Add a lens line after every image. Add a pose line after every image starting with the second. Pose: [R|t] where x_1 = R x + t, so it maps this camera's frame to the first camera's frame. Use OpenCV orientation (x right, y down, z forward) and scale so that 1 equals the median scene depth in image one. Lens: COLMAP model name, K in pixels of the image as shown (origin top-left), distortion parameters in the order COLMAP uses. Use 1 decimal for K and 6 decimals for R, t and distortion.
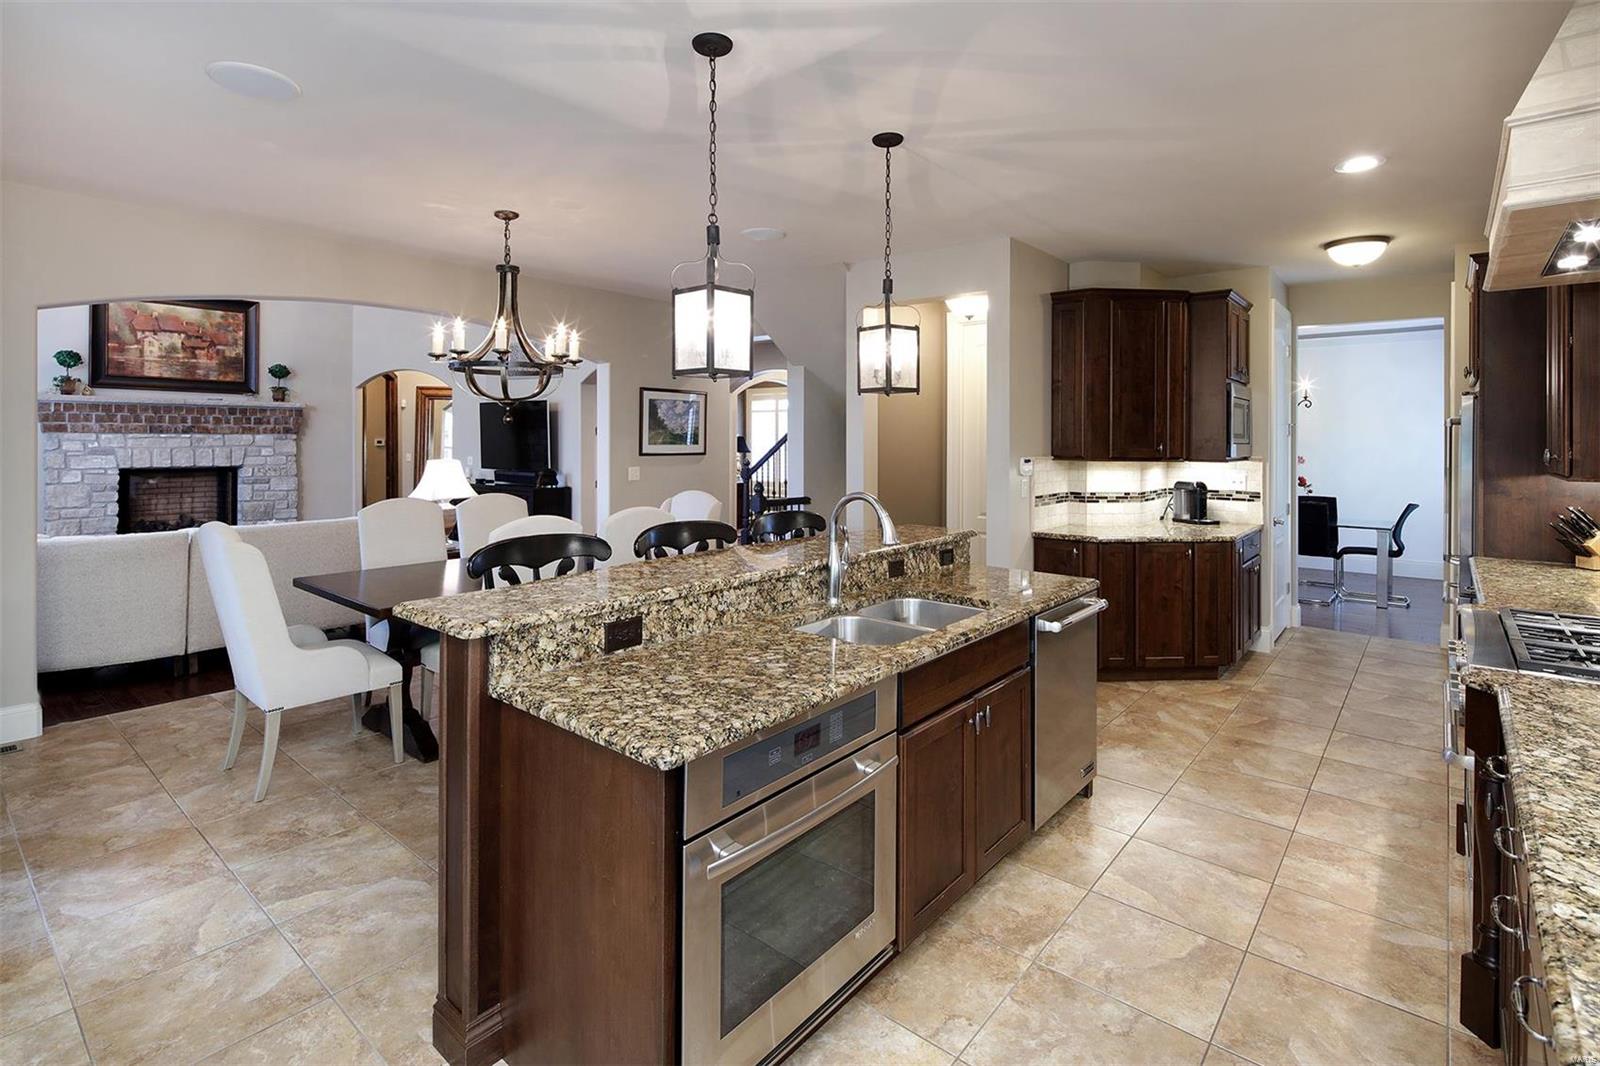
lens RADIAL K [[748.7, 0, 803.5], [0, 748.7, 434.7], [0, 0, 1]] dist [-0.000679, -0.001185]
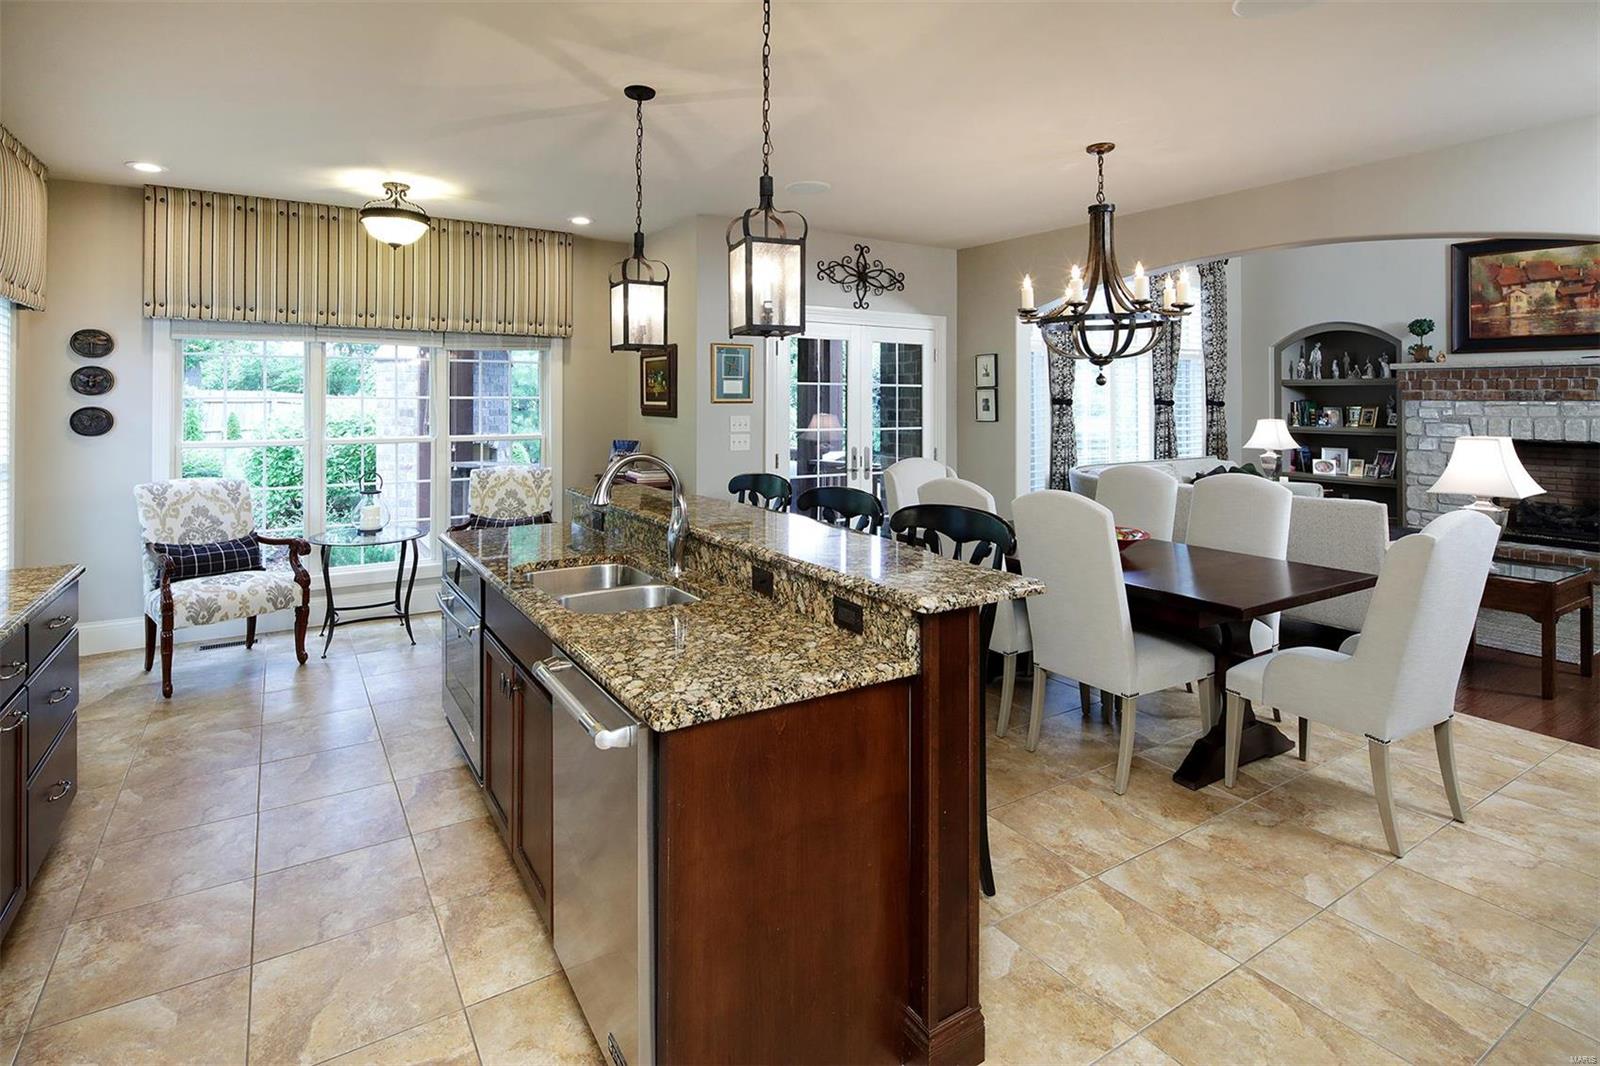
lens RADIAL K [[787.3, 0, 734.0], [0, 787.3, 389.1], [0, 0, 1]] dist [-0.003769, -0.000457]
pose [[-0.333048, -0.017924, -0.942739, 0.299081], [-0.002934, 0.999834, -0.017973, 0.003877], [0.942905, -0.003220, -0.333045, 0.437450]]
